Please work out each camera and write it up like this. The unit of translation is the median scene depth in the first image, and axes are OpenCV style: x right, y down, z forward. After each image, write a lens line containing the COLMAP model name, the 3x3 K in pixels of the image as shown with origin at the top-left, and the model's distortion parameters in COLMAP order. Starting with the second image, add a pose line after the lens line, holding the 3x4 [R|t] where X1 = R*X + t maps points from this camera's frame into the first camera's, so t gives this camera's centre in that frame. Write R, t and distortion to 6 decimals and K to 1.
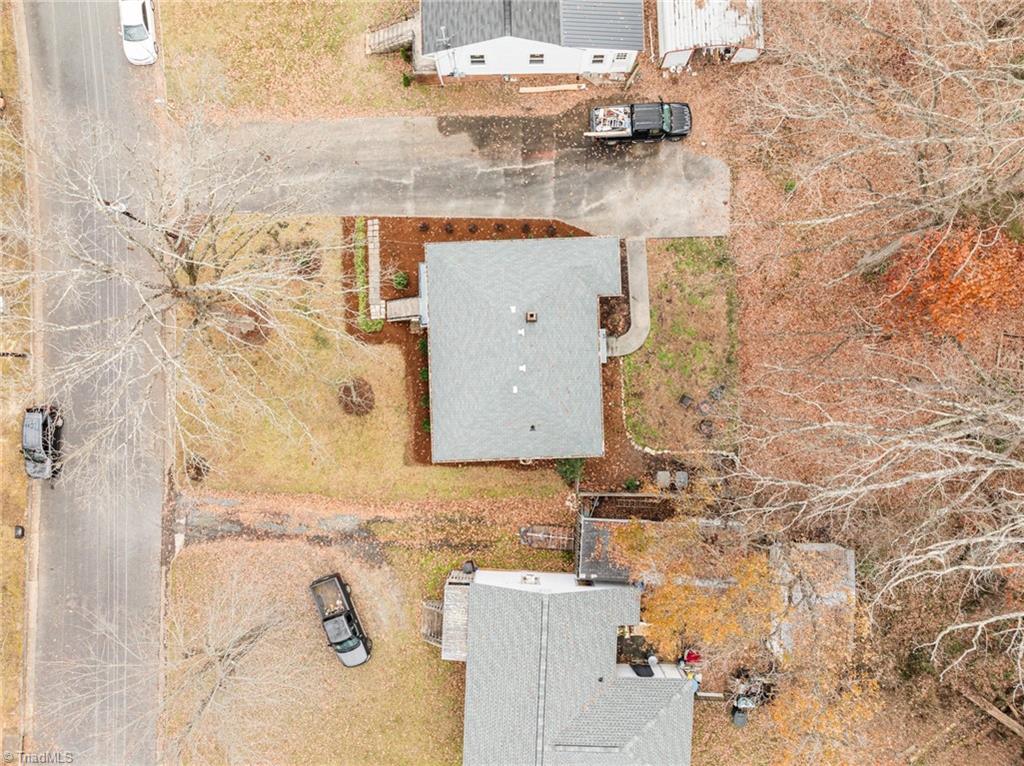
lens RADIAL K [[742.2, 0, 512.0], [0, 742.2, 383.0], [0, 0, 1]] dist [-0.002117, -0.001892]
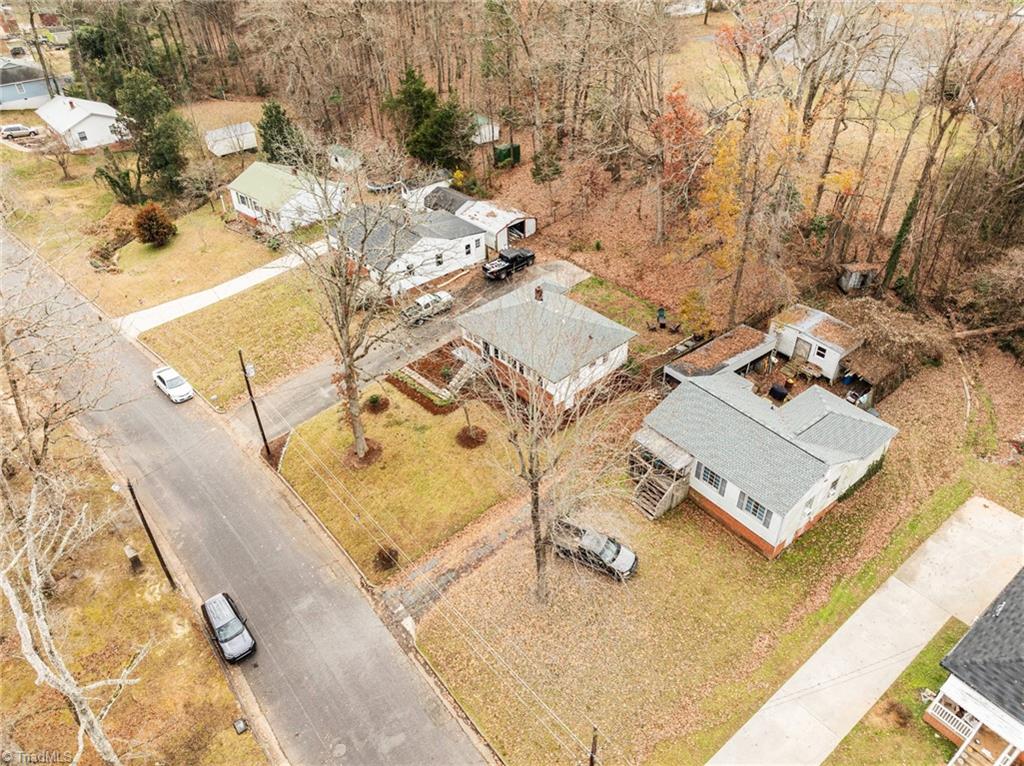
lens RADIAL K [[742.2, 0, 512.0], [0, 742.2, 383.0], [0, 0, 1]] dist [-0.002117, -0.001892]
pose [[0.768286, -0.385439, 0.511052, -0.739336], [0.639946, 0.444600, -0.626738, 0.780254], [0.014356, 0.808559, 0.588239, 0.208486]]
